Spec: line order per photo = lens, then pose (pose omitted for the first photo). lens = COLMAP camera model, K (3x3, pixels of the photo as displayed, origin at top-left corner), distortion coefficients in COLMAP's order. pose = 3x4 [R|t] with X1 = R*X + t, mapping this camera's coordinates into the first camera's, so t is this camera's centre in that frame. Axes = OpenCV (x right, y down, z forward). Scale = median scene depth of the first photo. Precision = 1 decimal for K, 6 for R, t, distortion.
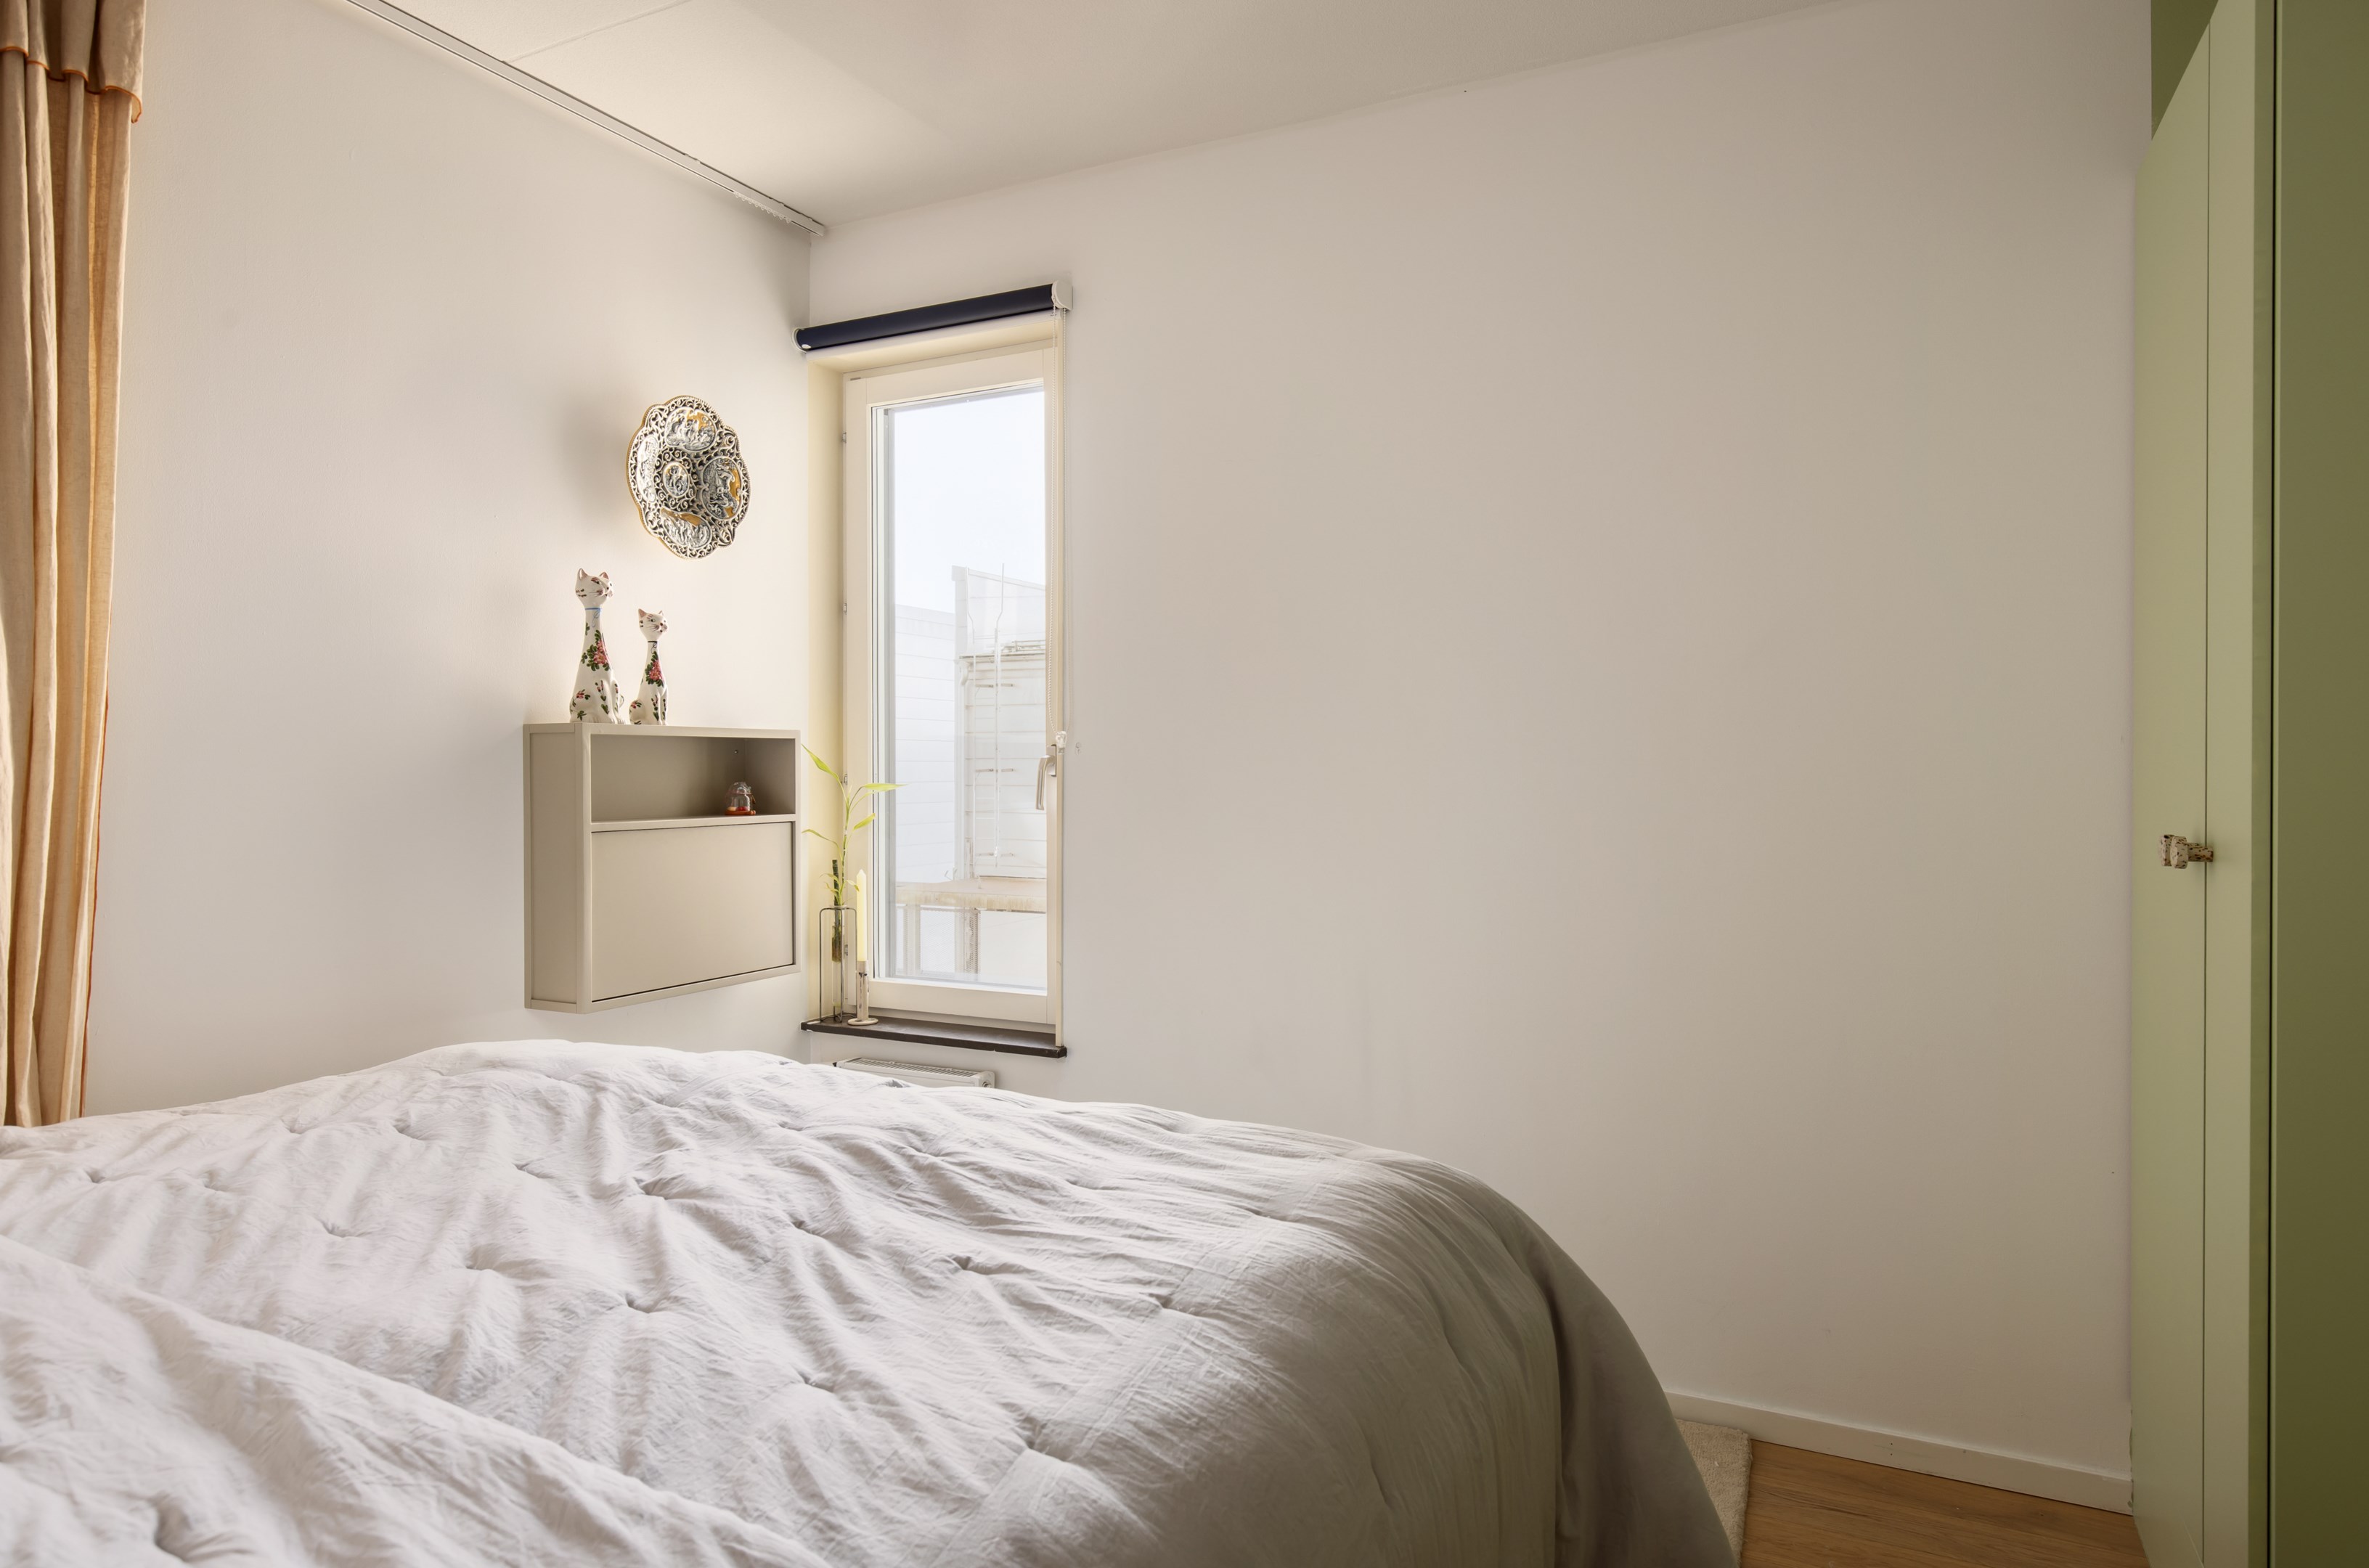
lens RADIAL K [[1402.0, 0, 1181.6], [0, 1402.0, 775.8], [0, 0, 1]] dist [0.004121, -0.002960]
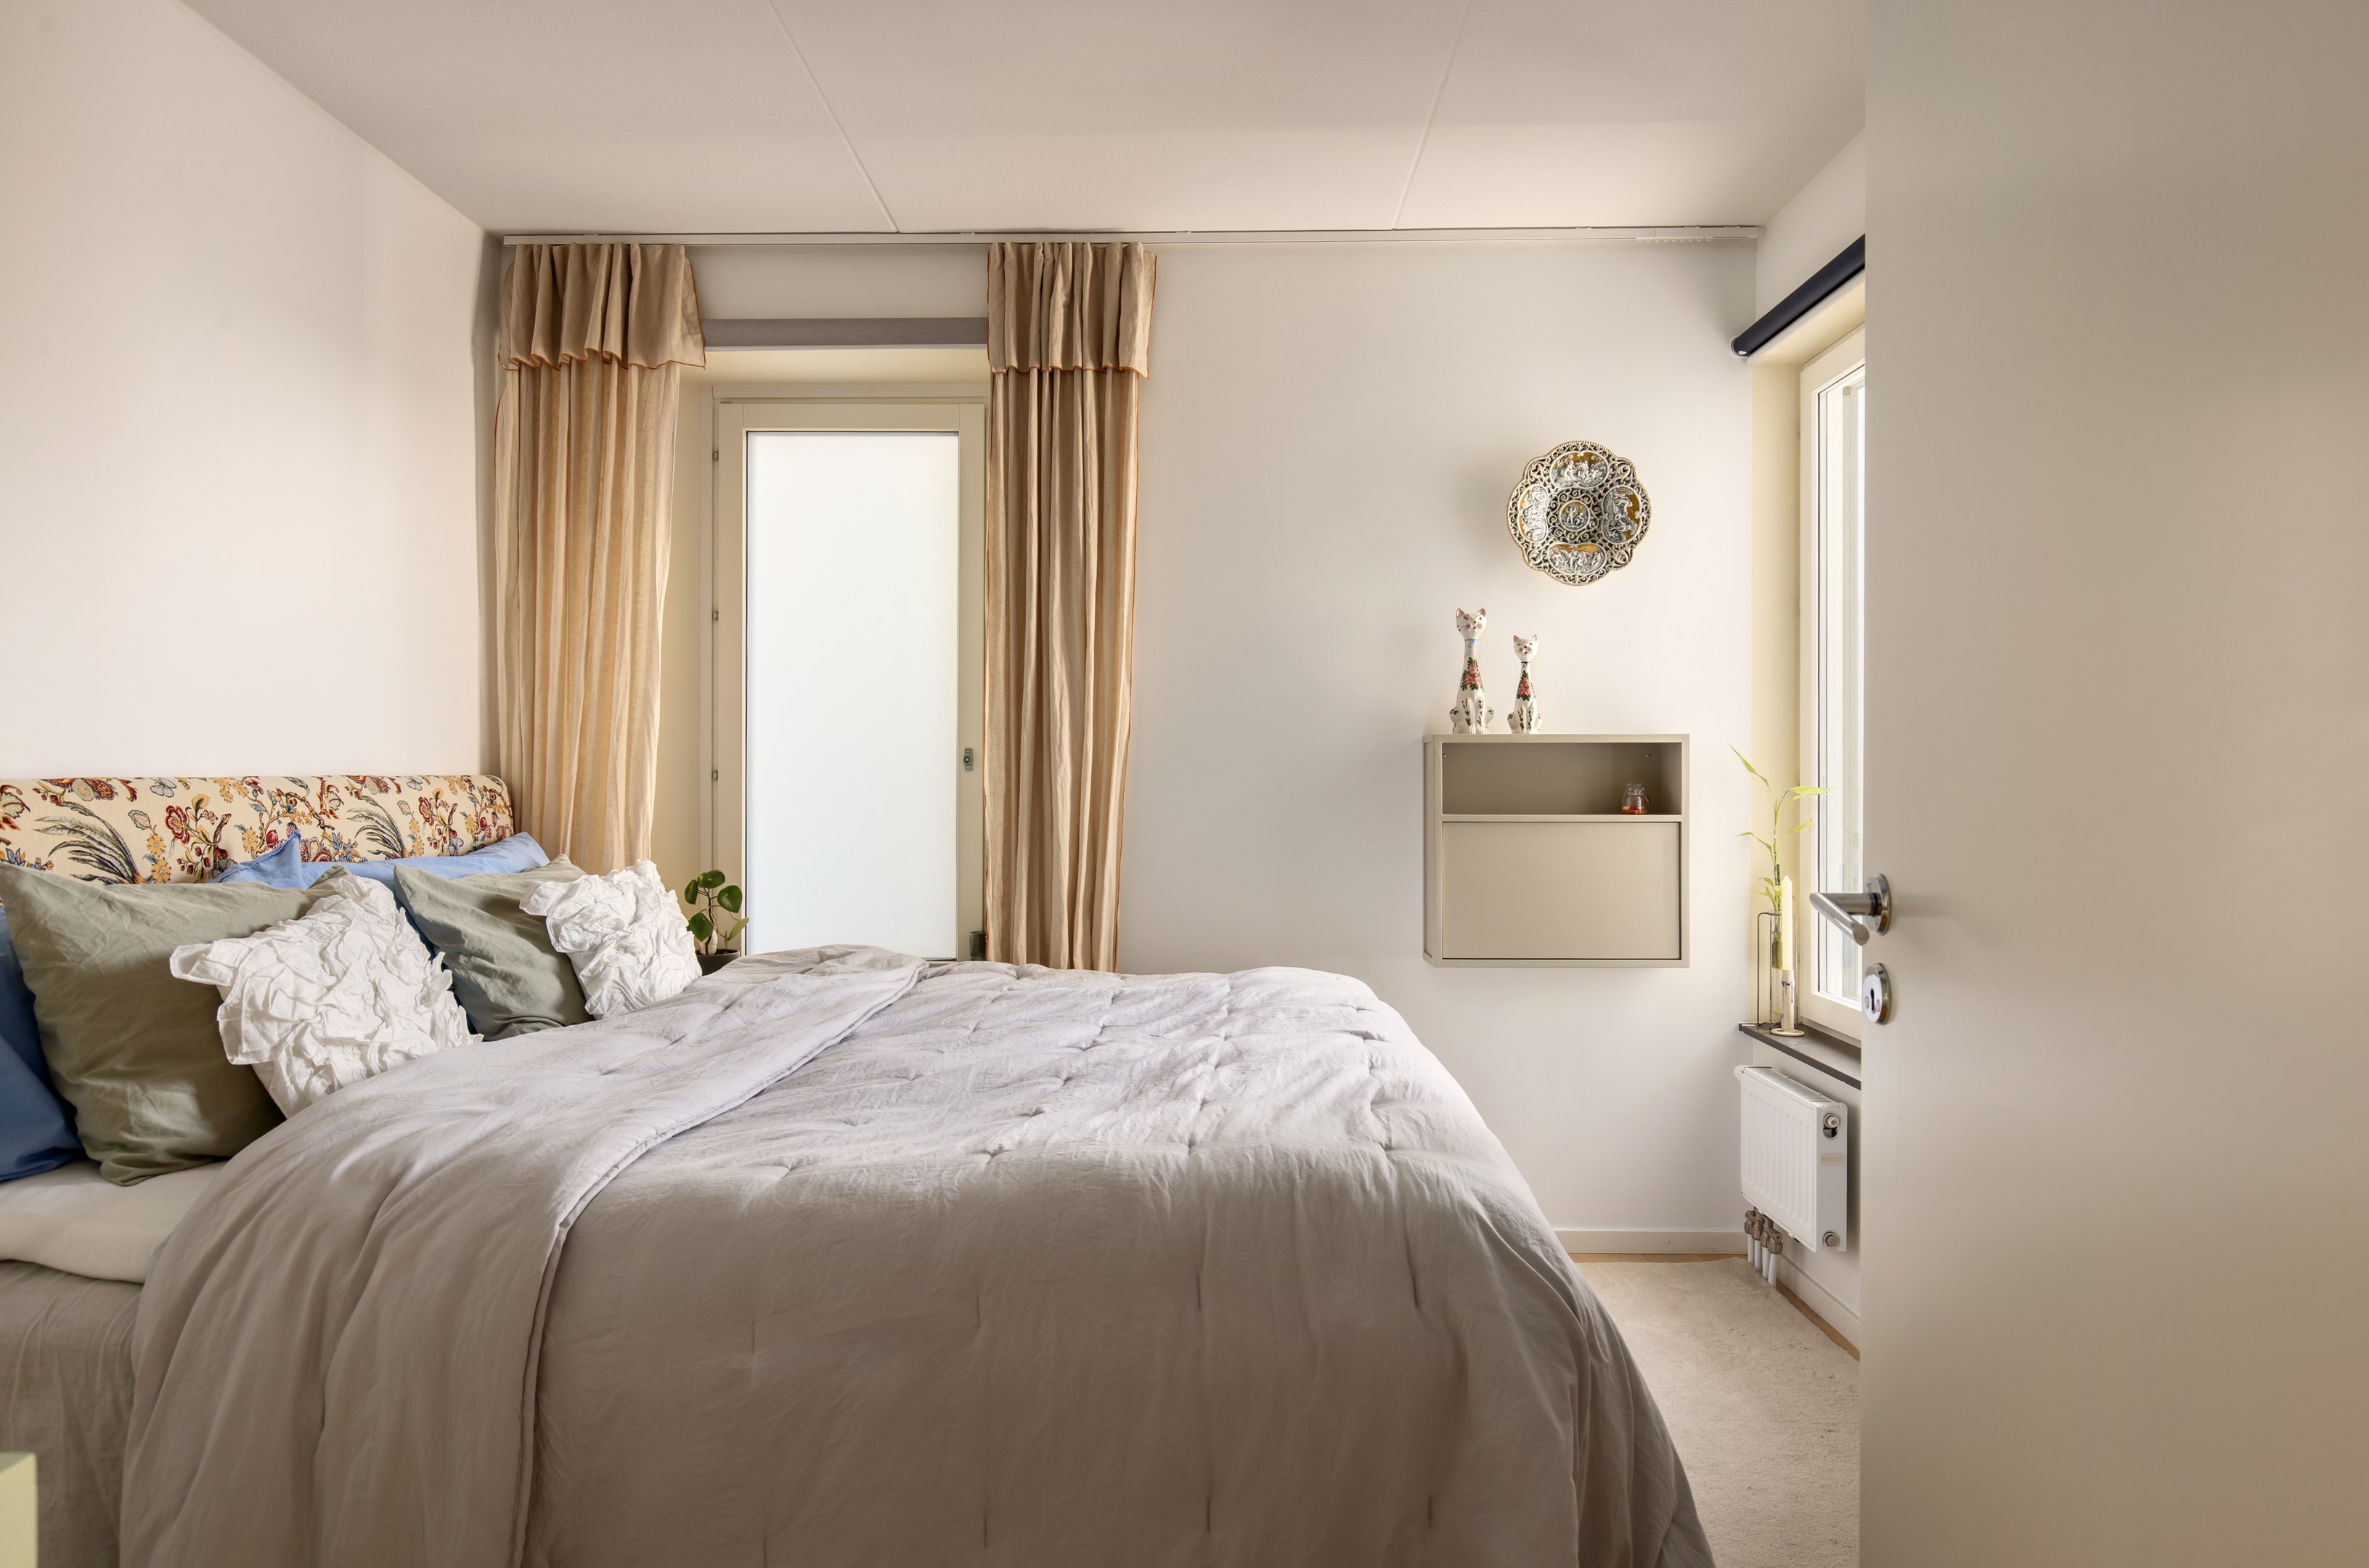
lens RADIAL K [[1402.0, 0, 1181.3], [0, 1402.0, 776.2], [0, 0, 1]] dist [0.004121, -0.002960]
pose [[0.414321, 0.002210, -0.910128, 0.567948], [-0.008181, 0.999966, -0.001296, 0.003248], [0.910094, 0.007983, 0.414325, 0.256531]]
